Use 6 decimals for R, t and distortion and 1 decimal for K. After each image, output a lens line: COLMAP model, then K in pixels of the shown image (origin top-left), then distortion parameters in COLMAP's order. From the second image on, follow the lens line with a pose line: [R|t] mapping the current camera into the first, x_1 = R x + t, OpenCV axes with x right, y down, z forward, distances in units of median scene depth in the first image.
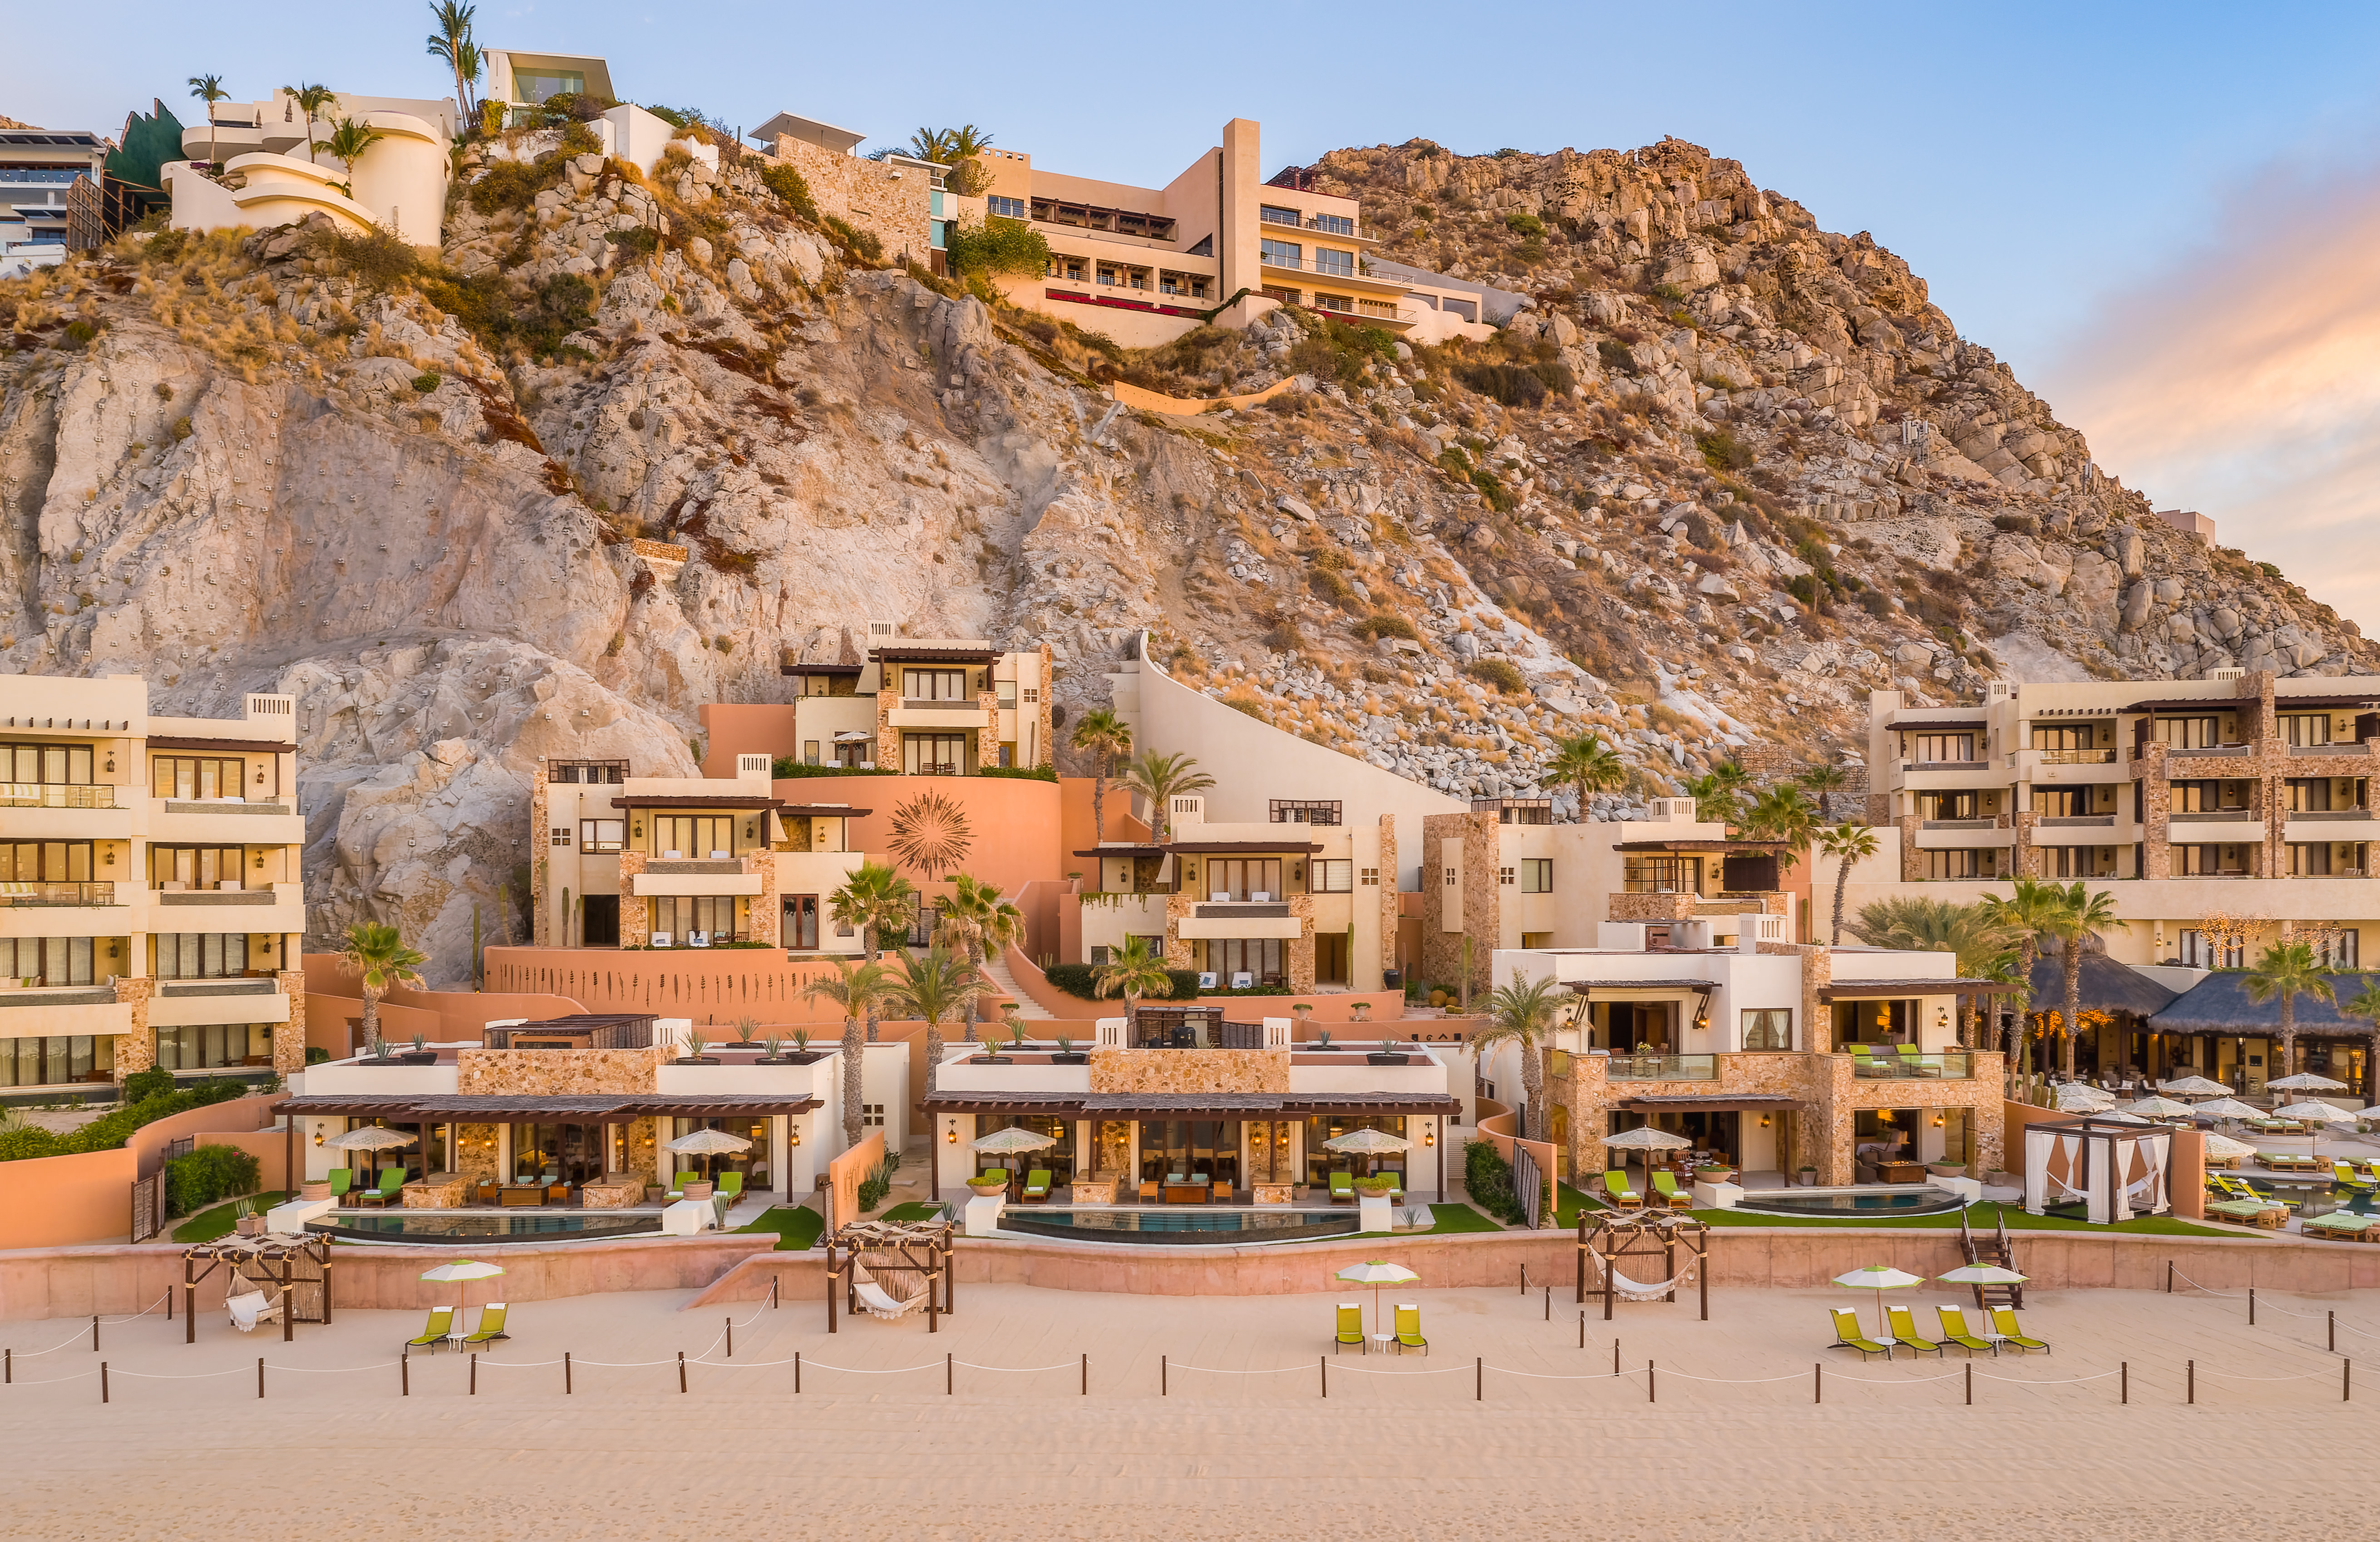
lens RADIAL K [[1681.2, 0, 1081.8], [0, 1681.2, 857.9], [0, 0, 1]] dist [-0.032422, 0.001029]
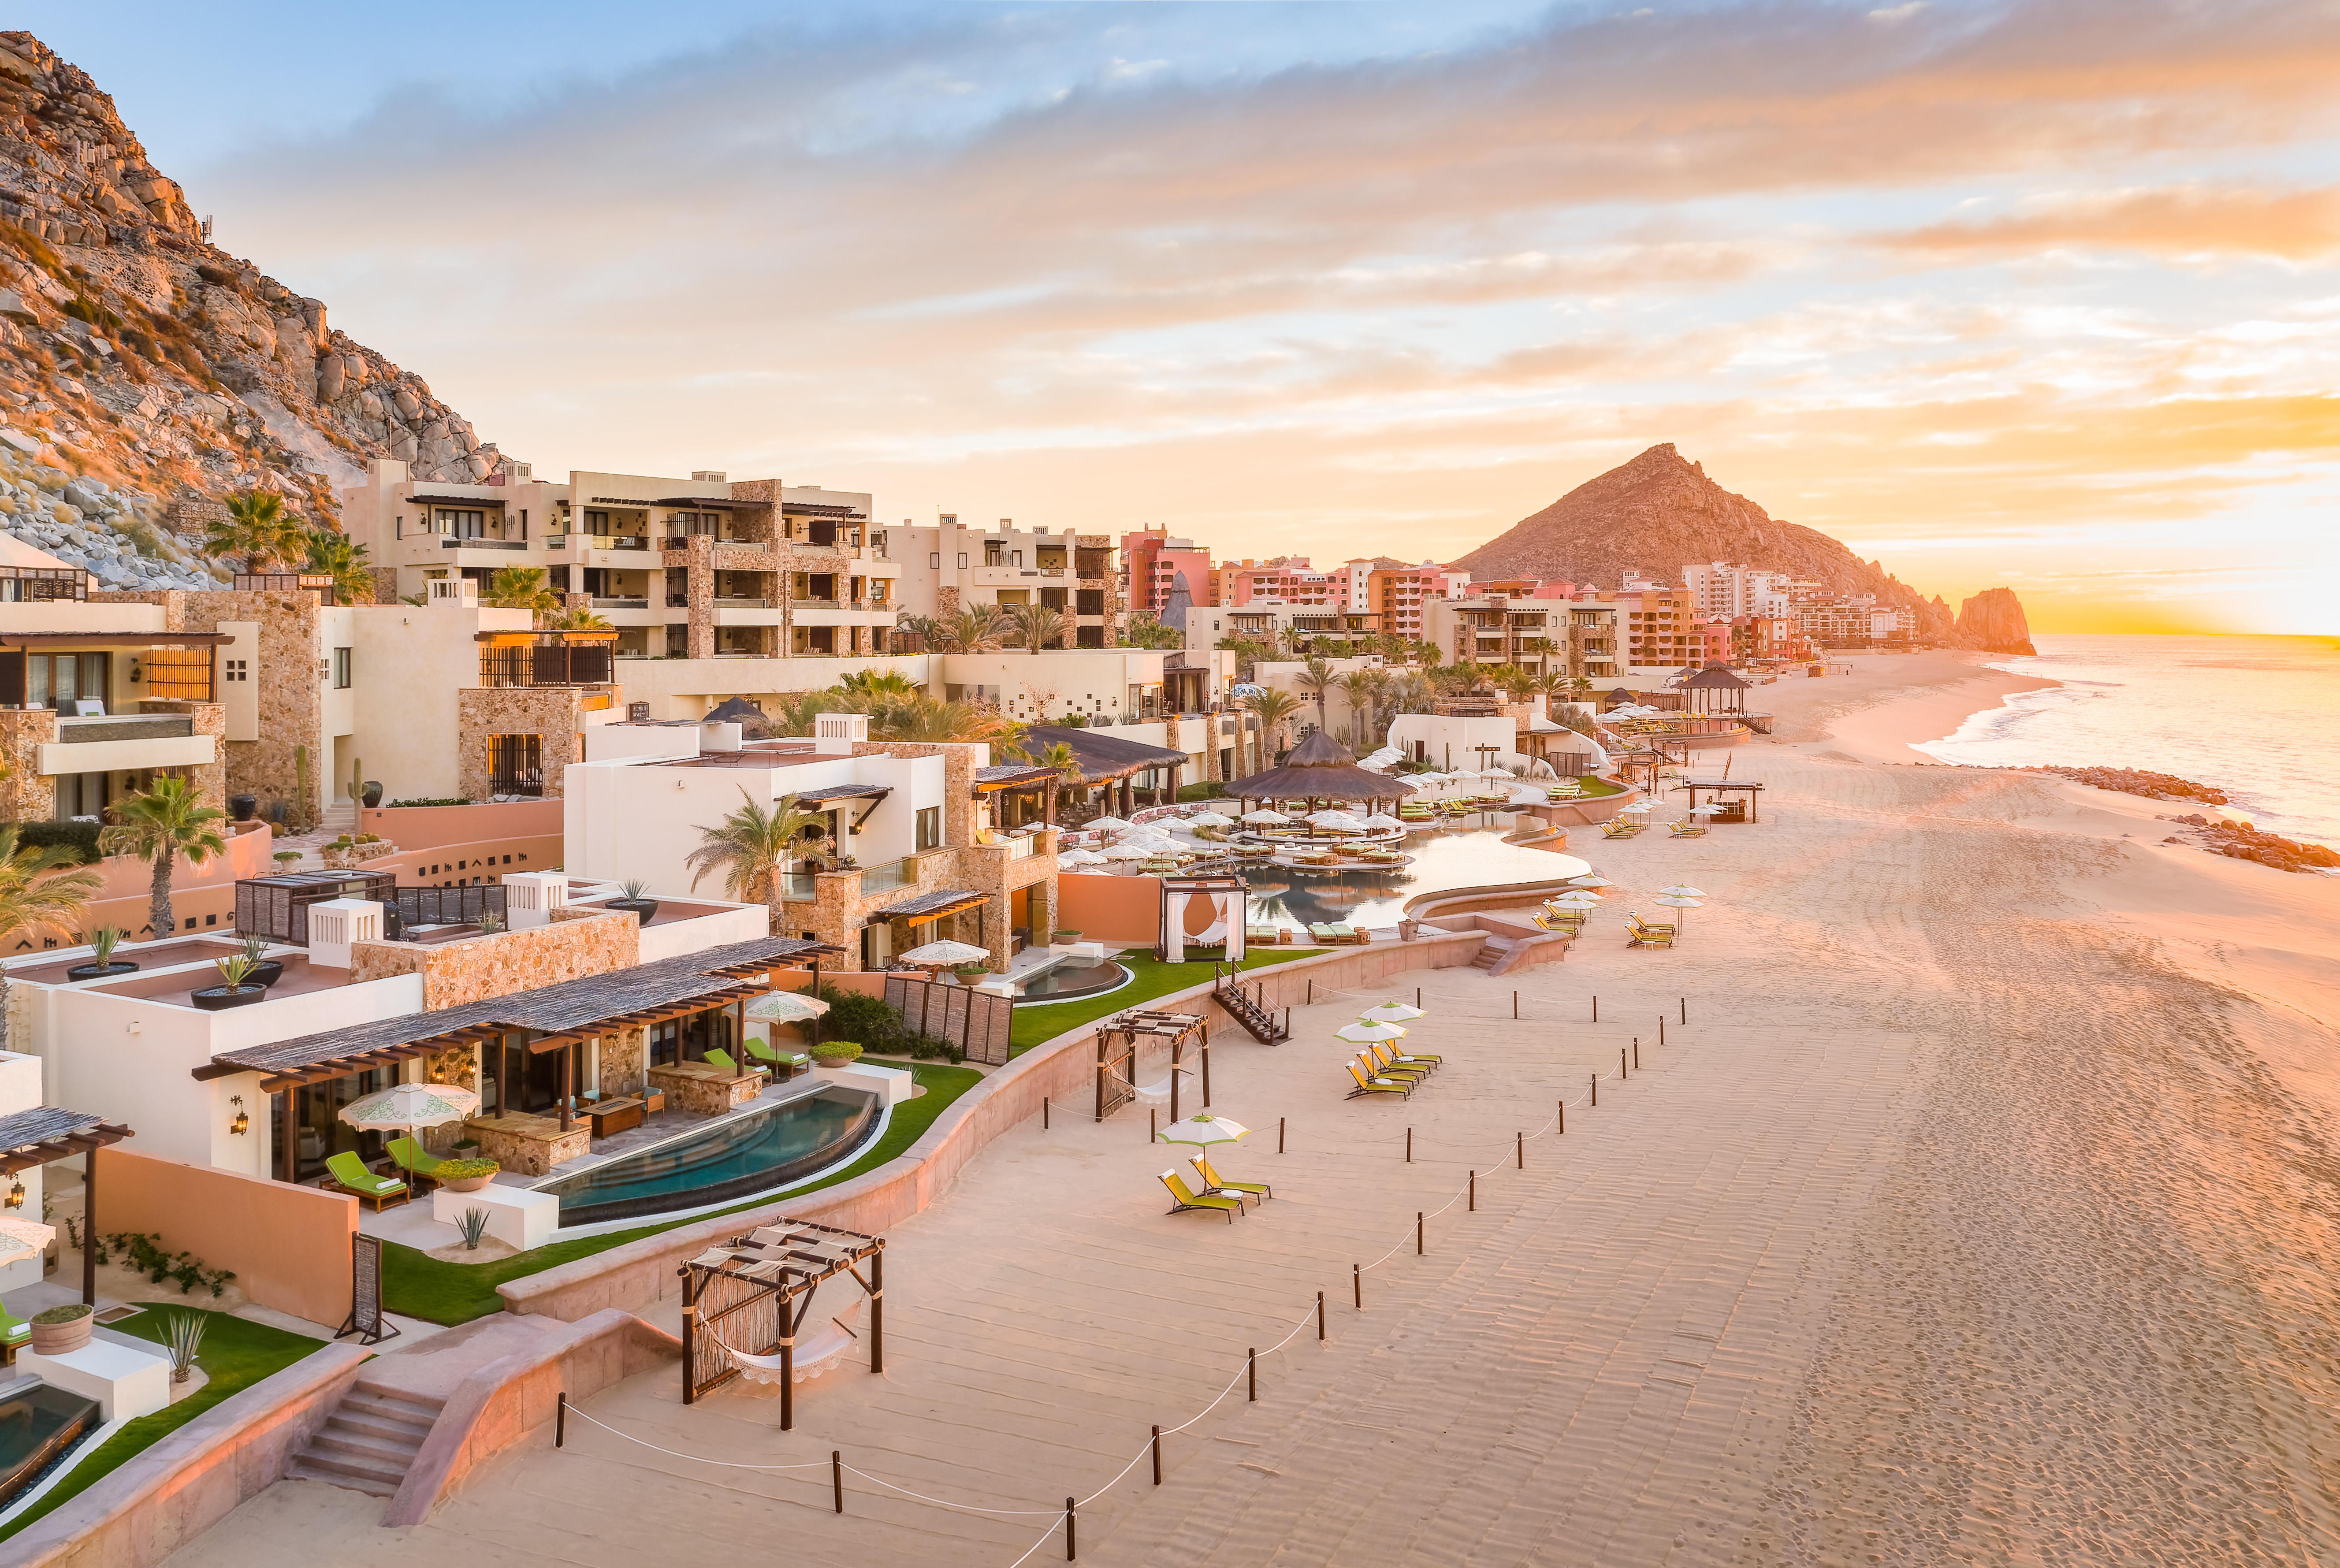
lens RADIAL K [[1726.4, 0, 1133.9], [0, 1726.4, 658.2], [0, 0, 1]] dist [-0.043035, 0.007549]
pose [[0.465099, -0.009329, 0.885209, -0.183939], [-0.013437, 0.999755, 0.017596, -0.008751], [-0.885157, -0.020078, 0.464860, 0.156914]]
